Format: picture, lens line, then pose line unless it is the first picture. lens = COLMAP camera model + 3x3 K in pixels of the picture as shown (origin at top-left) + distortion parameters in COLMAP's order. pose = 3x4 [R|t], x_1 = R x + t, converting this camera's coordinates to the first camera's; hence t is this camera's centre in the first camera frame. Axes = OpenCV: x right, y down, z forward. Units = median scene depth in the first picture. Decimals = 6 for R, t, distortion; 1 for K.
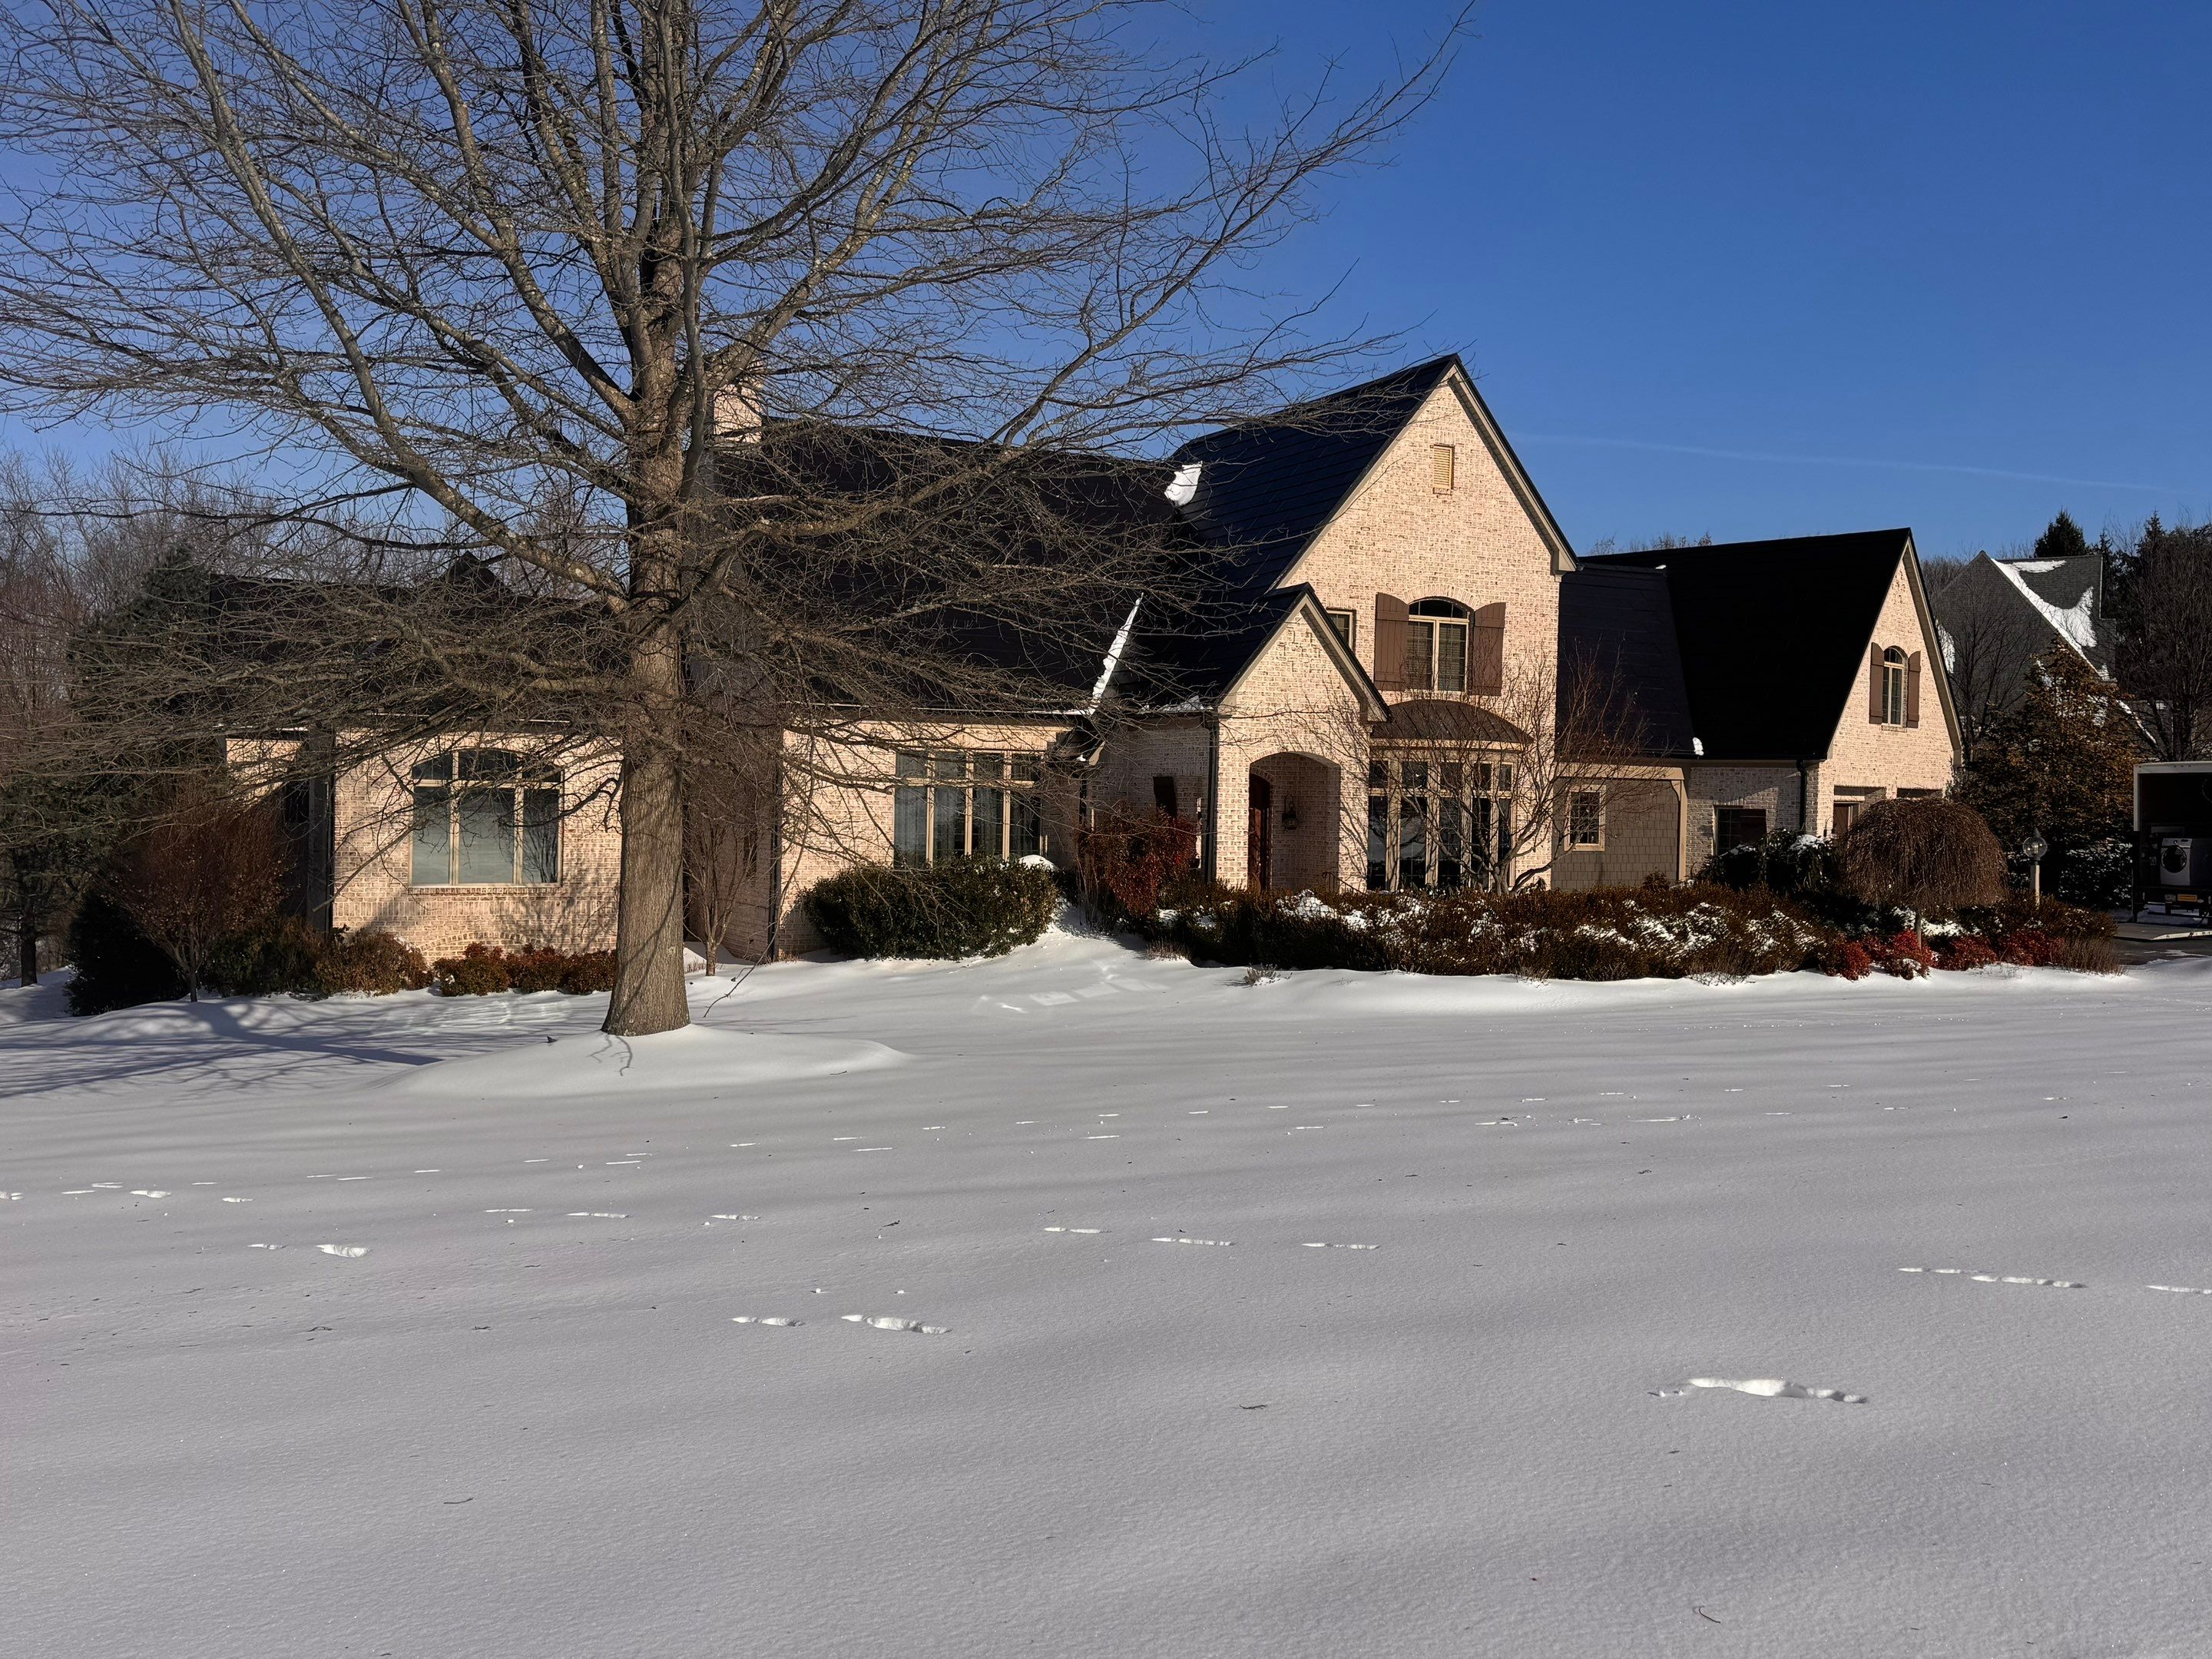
lens RADIAL K [[1840.0, 0, 1106.0], [0, 1840.0, 829.5], [0, 0, 1]] dist [0.170470, -0.351186]
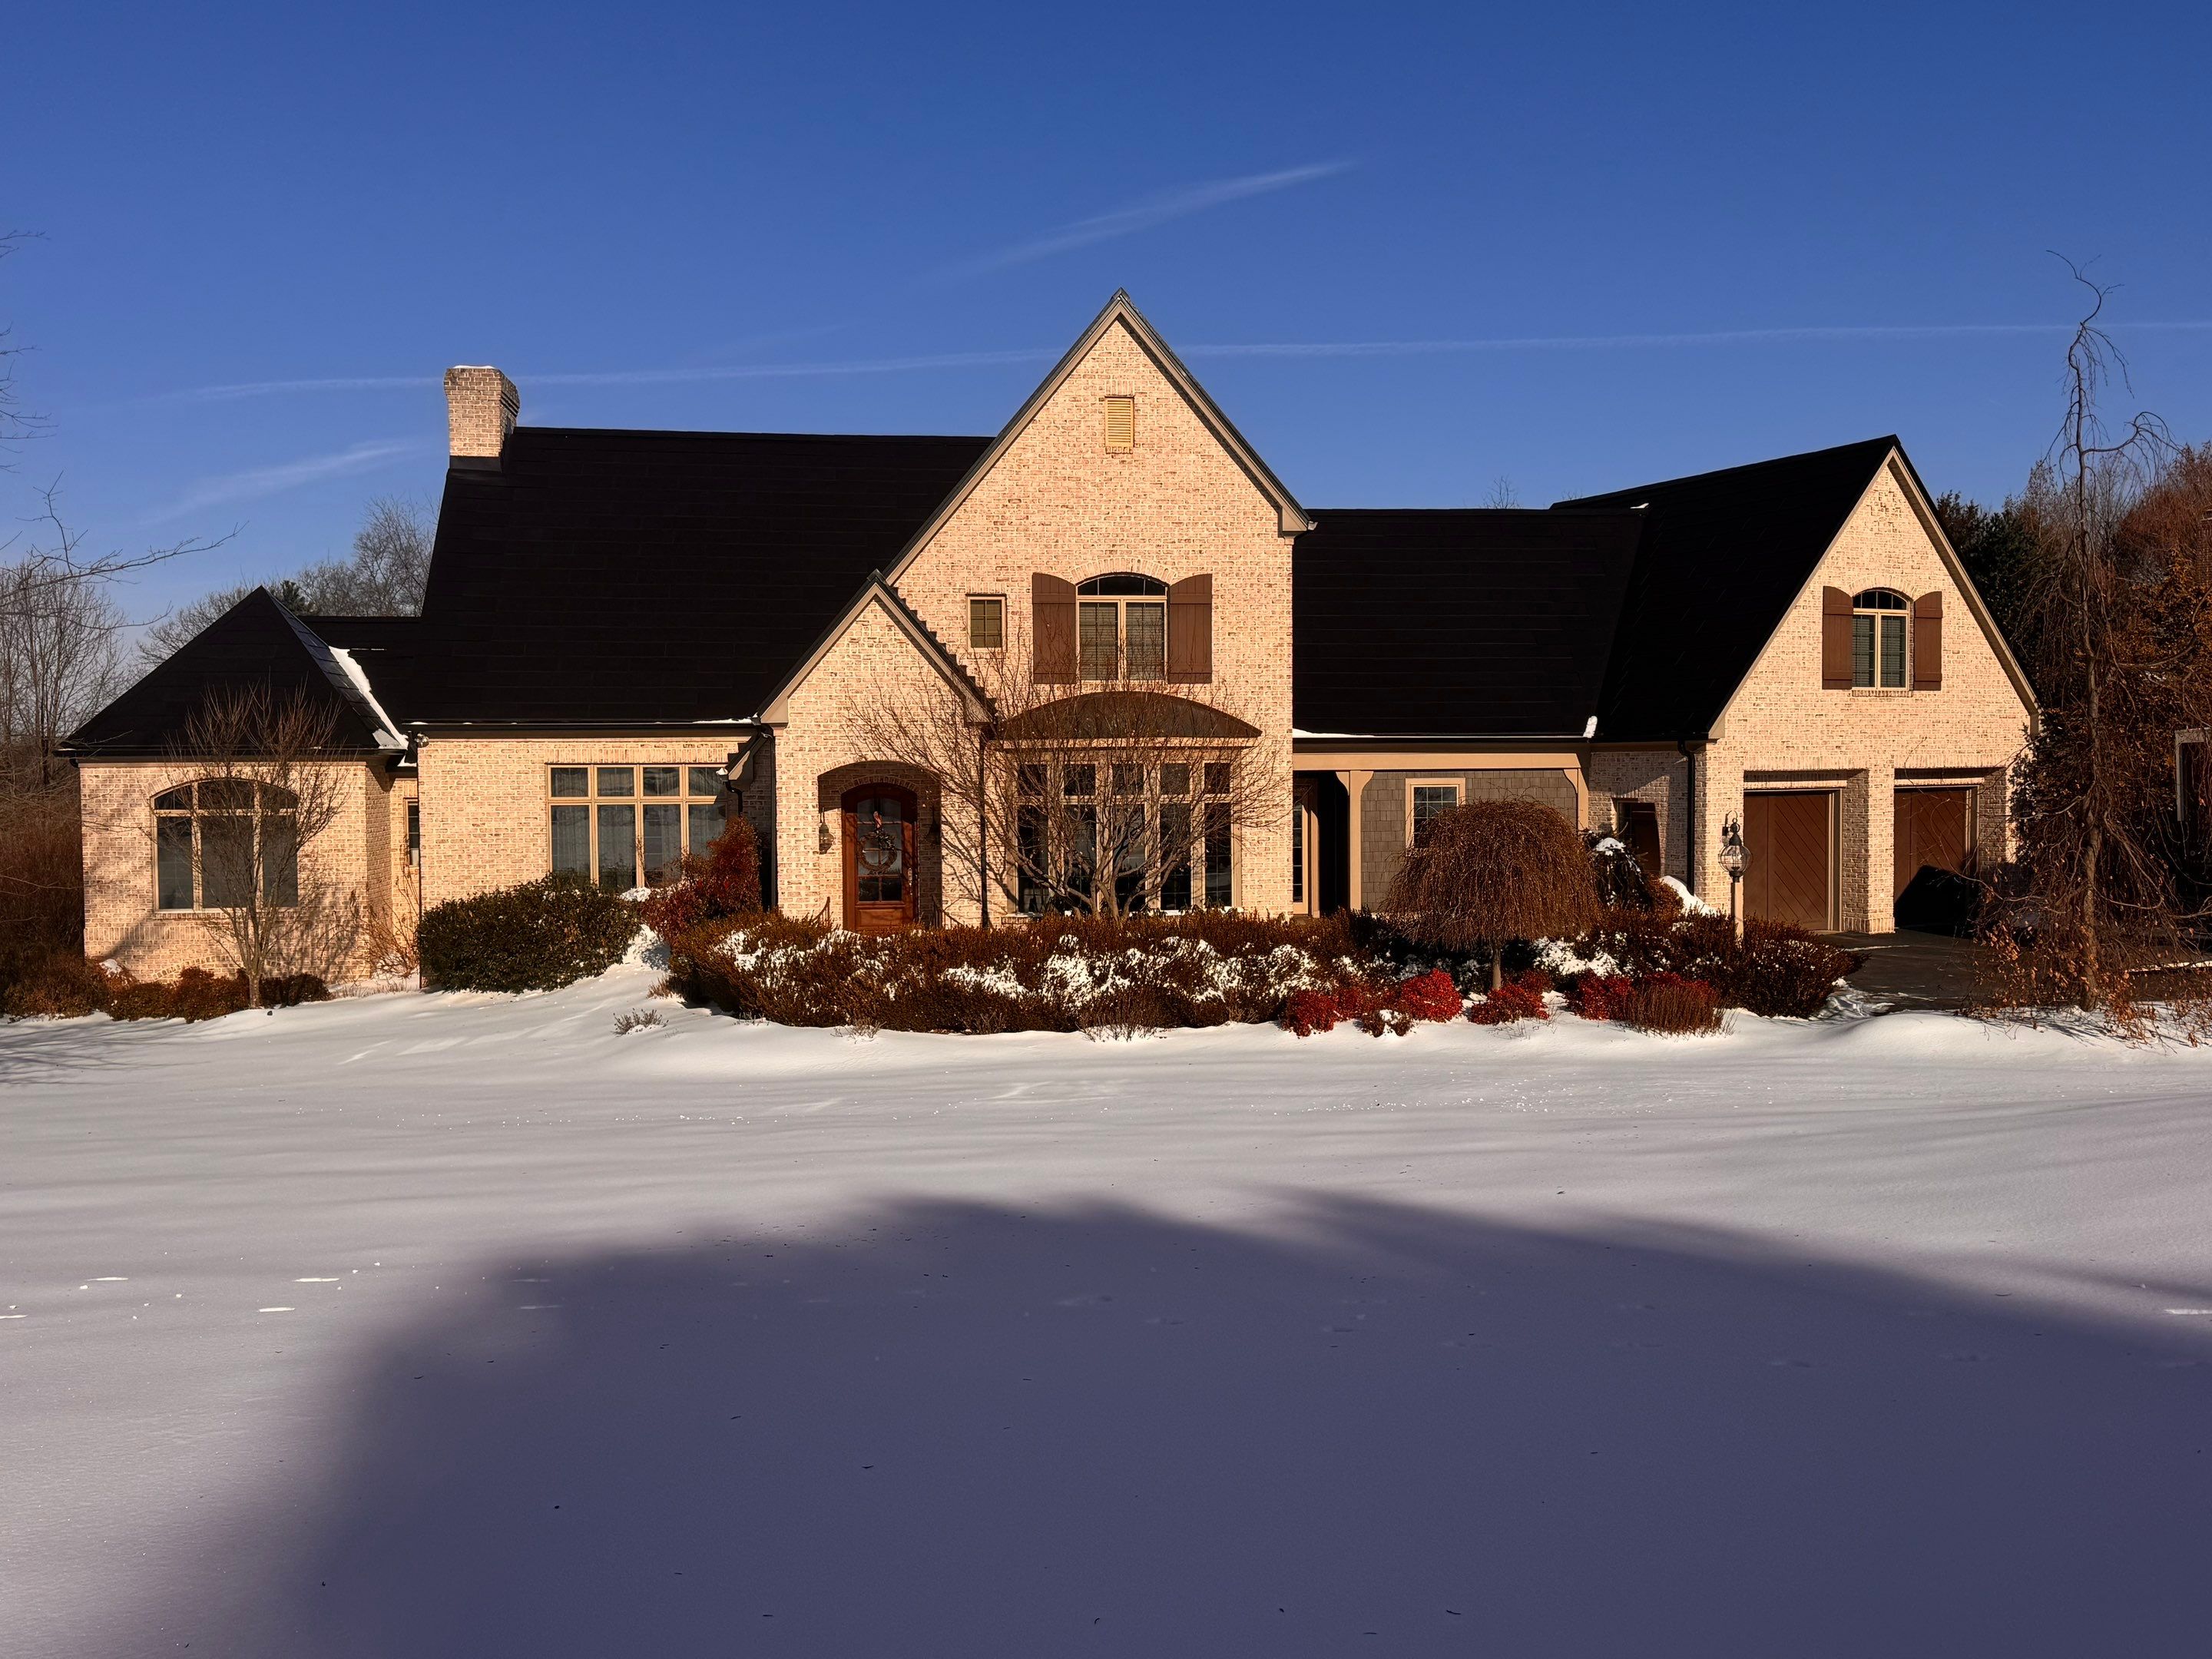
lens RADIAL K [[1840.0, 0, 1106.0], [0, 1840.0, 829.5], [0, 0, 1]] dist [0.170470, -0.351186]
pose [[0.937890, -0.016713, -0.346529, 0.470352], [0.021075, 0.999739, 0.008823, -0.013127], [0.346291, -0.015578, 0.937998, 0.186149]]
